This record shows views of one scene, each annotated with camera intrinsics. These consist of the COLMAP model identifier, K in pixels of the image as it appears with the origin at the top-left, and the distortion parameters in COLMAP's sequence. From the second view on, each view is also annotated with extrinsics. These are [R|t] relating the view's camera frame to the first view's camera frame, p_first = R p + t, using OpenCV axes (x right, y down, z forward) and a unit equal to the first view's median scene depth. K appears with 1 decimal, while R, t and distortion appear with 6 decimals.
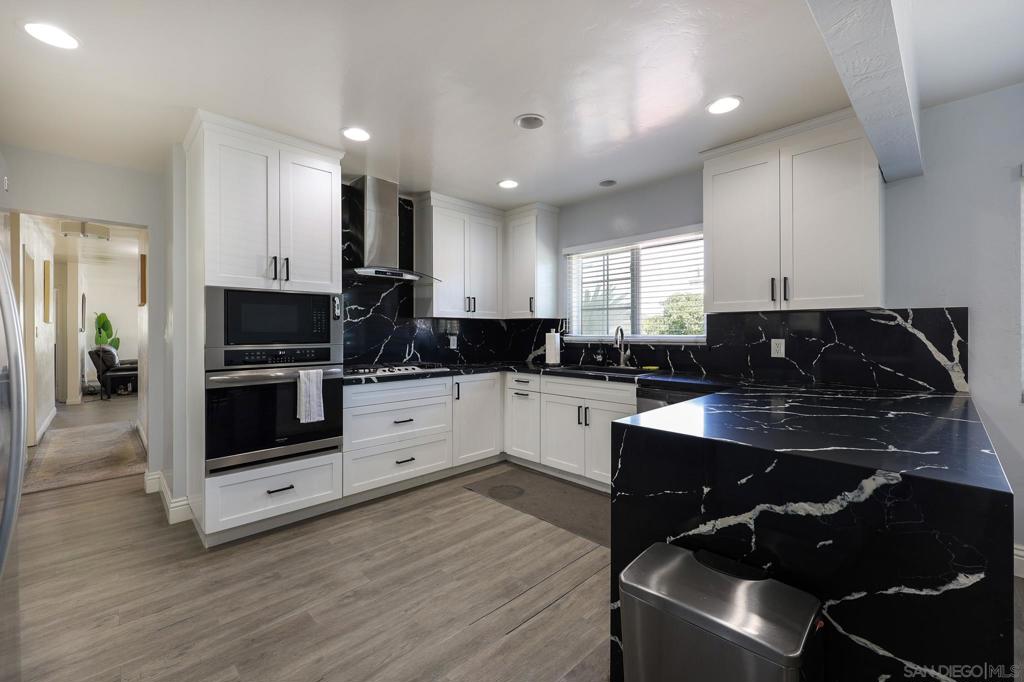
lens RADIAL K [[420.7, 0, 510.2], [0, 420.7, 332.7], [0, 0, 1]] dist [-0.002505, 0.000581]
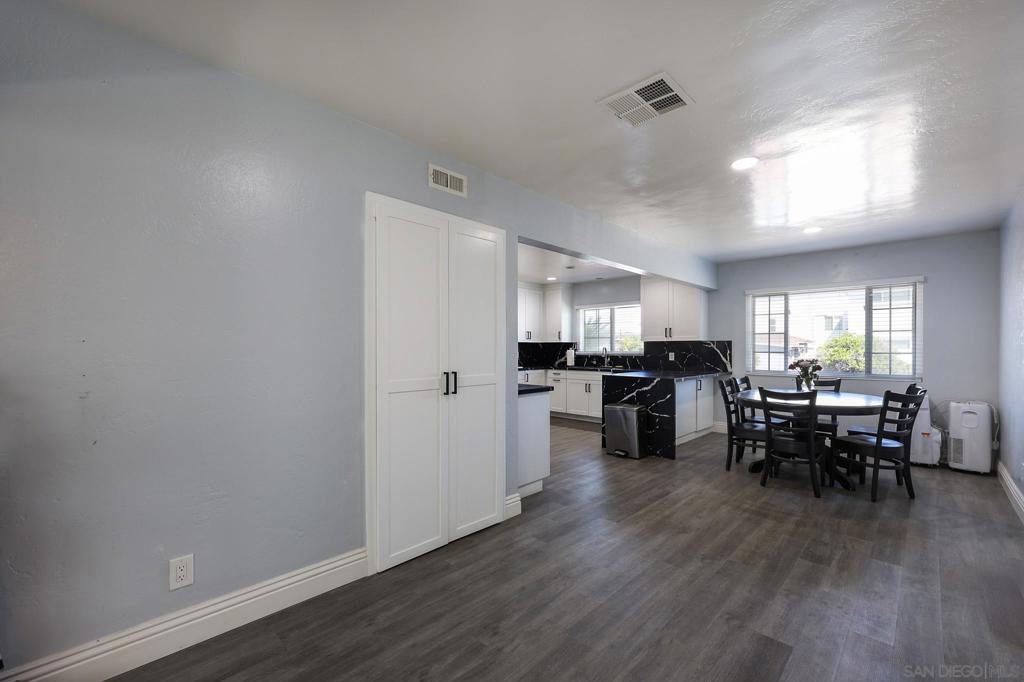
lens RADIAL K [[420.7, 0, 499.8], [0, 420.7, 356.2], [0, 0, 1]] dist [-0.002505, 0.000581]
pose [[0.999935, -0.000772, 0.011357, -0.274596], [0.000566, 0.999835, 0.018166, -0.006642], [-0.011370, -0.018159, 0.999770, -1.045709]]
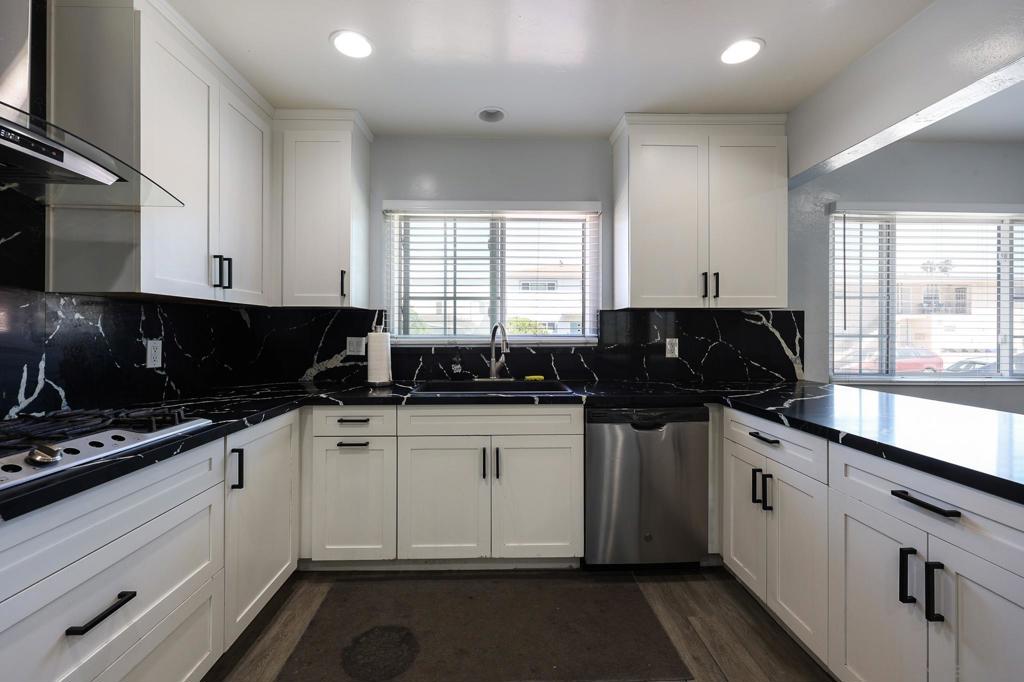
lens RADIAL K [[420.7, 0, 506.5], [0, 420.7, 330.5], [0, 0, 1]] dist [-0.002505, 0.000581]
pose [[0.675806, 0.000822, 0.737079, -0.246071], [0.000419, 0.999999, -0.001500, -0.001156], [-0.737079, 0.001323, 0.675805, 0.492036]]
